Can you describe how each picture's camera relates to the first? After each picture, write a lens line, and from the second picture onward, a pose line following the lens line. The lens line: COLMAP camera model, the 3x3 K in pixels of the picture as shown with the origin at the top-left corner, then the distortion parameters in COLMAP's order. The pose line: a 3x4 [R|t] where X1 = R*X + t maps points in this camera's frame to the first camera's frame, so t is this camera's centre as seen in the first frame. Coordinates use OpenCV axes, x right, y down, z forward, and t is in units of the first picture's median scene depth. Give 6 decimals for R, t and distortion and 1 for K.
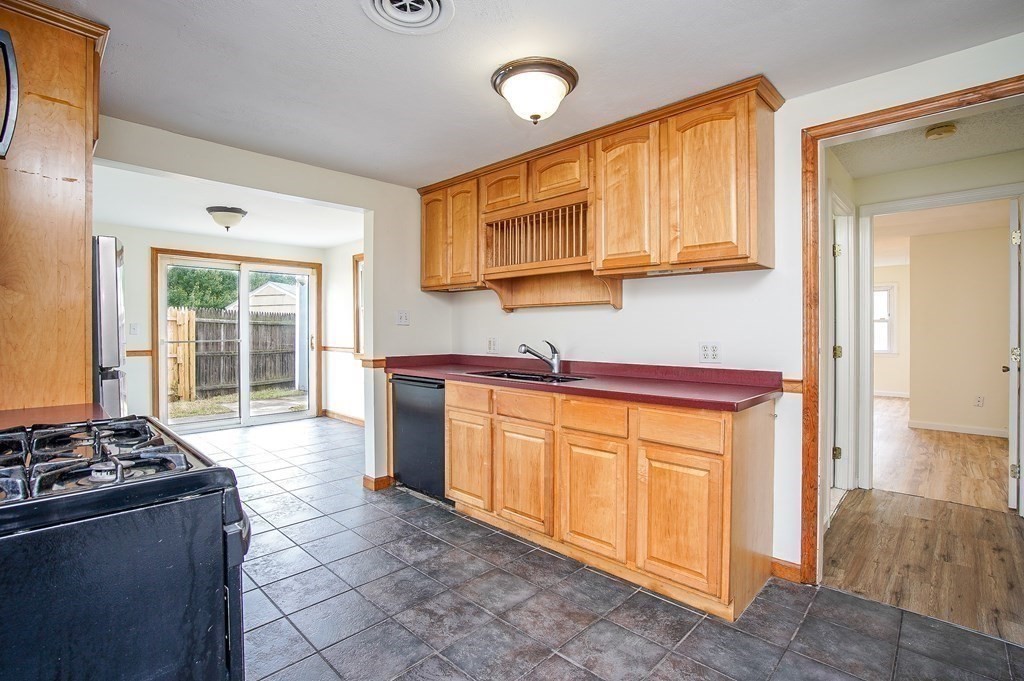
lens RADIAL K [[473.1, 0, 509.0], [0, 473.1, 335.6], [0, 0, 1]] dist [-0.051314, 0.000163]
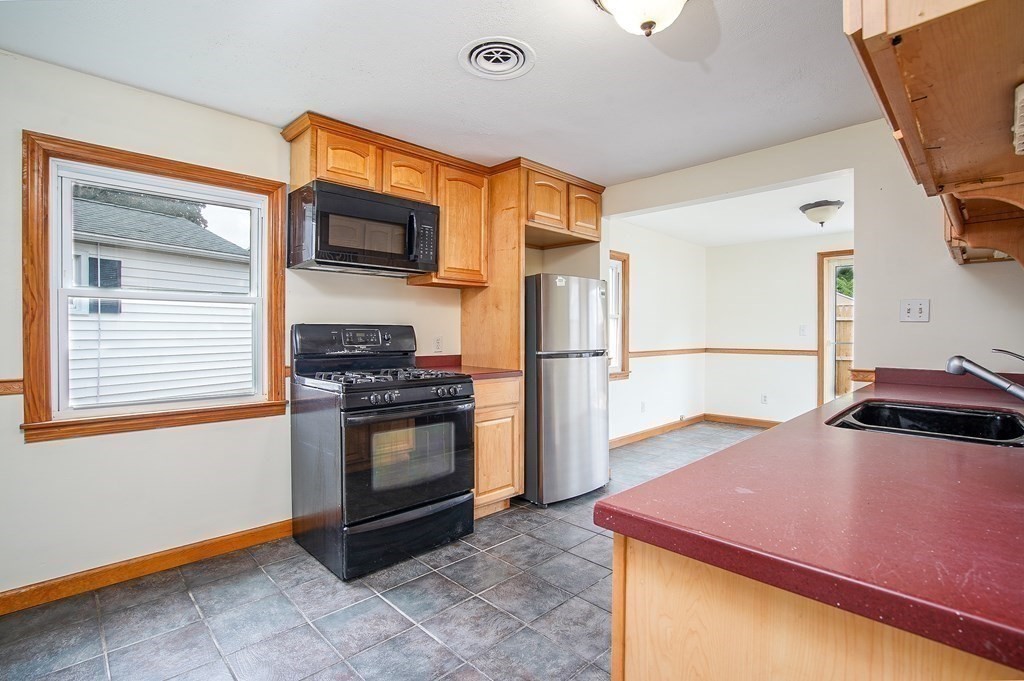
lens RADIAL K [[485.4, 0, 512.0], [0, 485.4, 340.5], [0, 0, 1]] dist [-0.000918, -0.000082]
pose [[-0.030320, 0.009131, -0.999499, 0.697310], [-0.011265, 0.999892, 0.009477, 0.006464], [0.999477, 0.011547, -0.030214, 0.708260]]
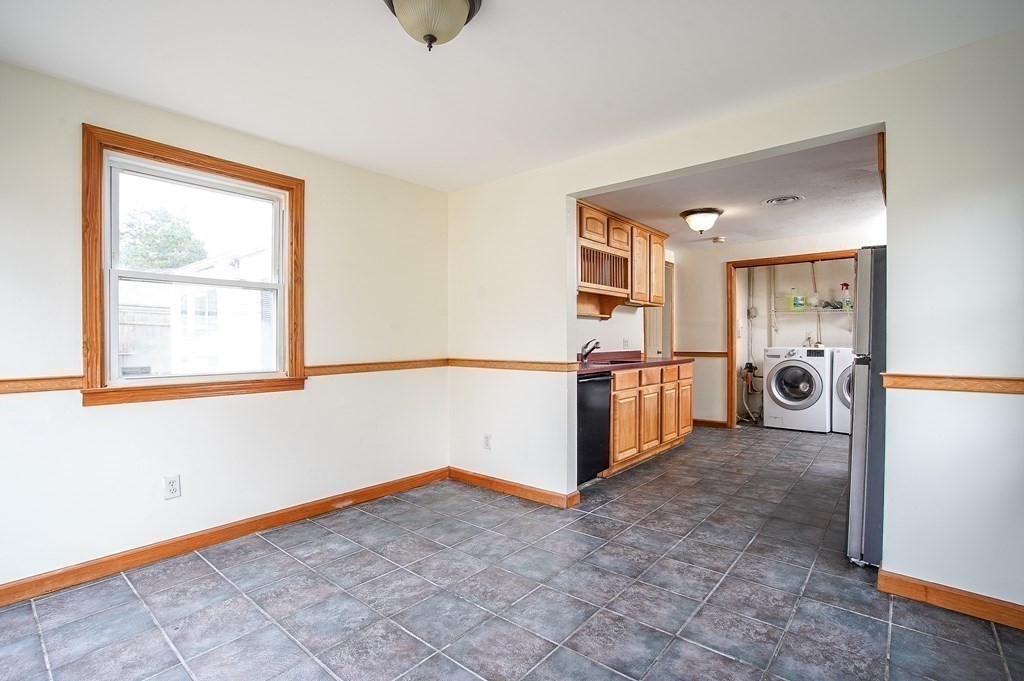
lens RADIAL K [[474.6, 0, 526.9], [0, 474.6, 353.3], [0, 0, 1]] dist [-0.001323, 0.000055]
pose [[-0.084887, -0.028096, 0.995994, -1.750552], [0.015683, 0.999441, 0.029530, 0.008552], [-0.996267, 0.018127, -0.084399, 1.709113]]
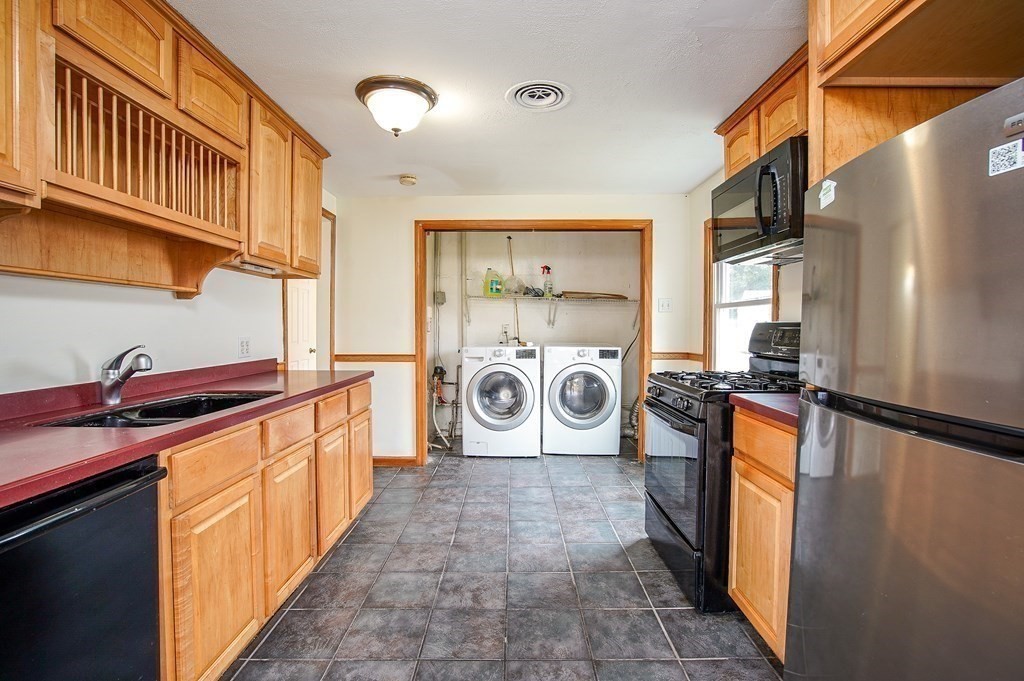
lens RADIAL K [[473.1, 0, 509.0], [0, 473.1, 335.6], [0, 0, 1]] dist [-0.051314, 0.000163]
pose [[-0.684290, -0.016744, 0.729018, -0.798078], [0.004488, 0.999621, 0.027172, -0.016600], [-0.729196, 0.021865, -0.683955, 1.350503]]
